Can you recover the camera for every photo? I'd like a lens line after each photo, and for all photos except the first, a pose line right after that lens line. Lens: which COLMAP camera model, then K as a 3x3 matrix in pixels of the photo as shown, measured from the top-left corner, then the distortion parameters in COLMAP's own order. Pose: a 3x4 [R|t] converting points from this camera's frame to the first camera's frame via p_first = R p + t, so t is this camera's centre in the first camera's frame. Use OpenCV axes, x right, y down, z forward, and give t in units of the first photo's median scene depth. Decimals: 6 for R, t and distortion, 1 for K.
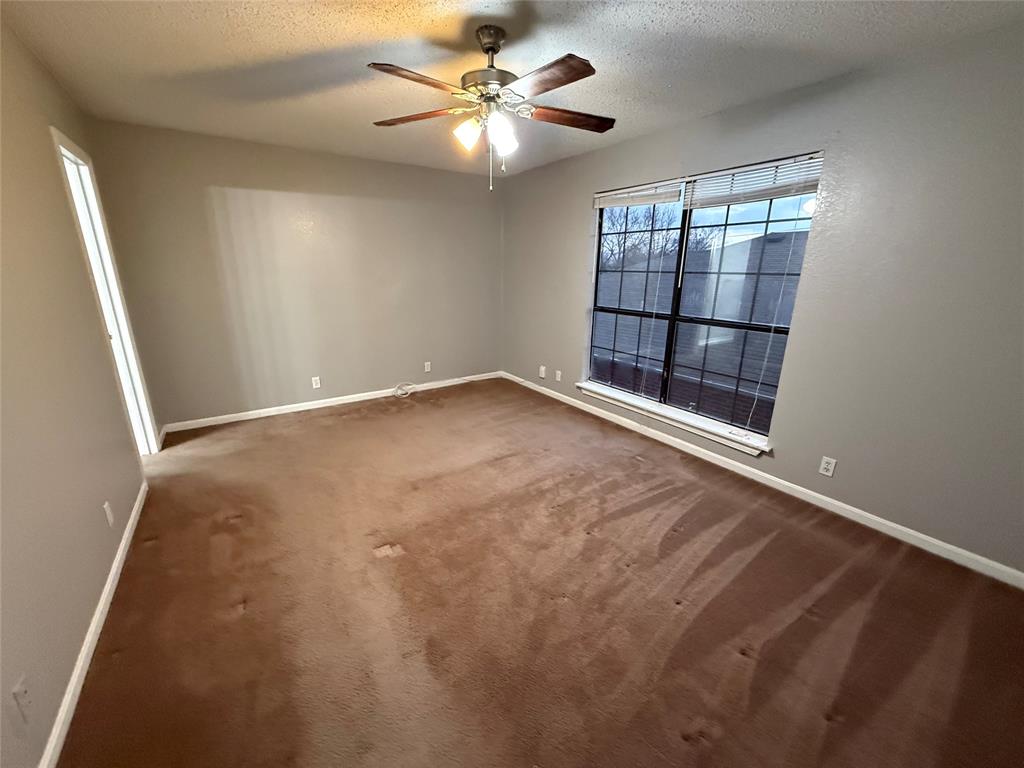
lens RADIAL K [[407.0, 0, 508.3], [0, 407.0, 384.7], [0, 0, 1]] dist [-0.000364, -0.000107]
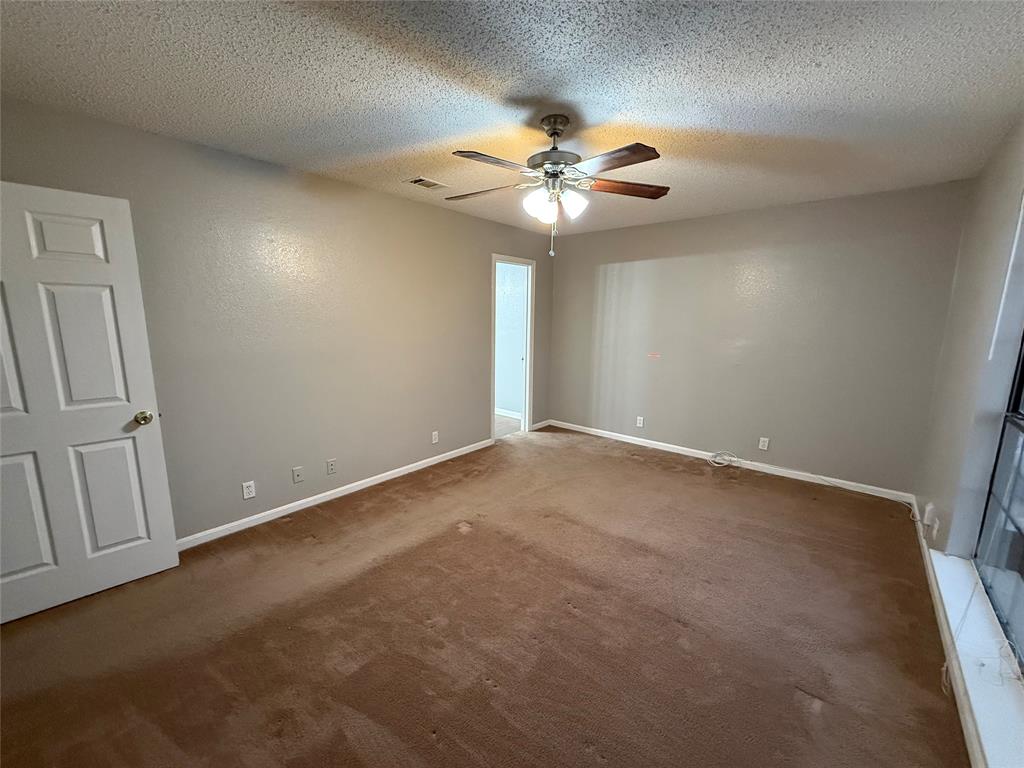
lens RADIAL K [[407.0, 0, 508.3], [0, 407.0, 384.7], [0, 0, 1]] dist [-0.000364, -0.000107]
pose [[0.262453, 0.159942, -0.951597, 0.528358], [-0.274344, 0.957839, 0.085326, -0.109135], [0.925124, 0.238671, 0.295267, 0.348506]]
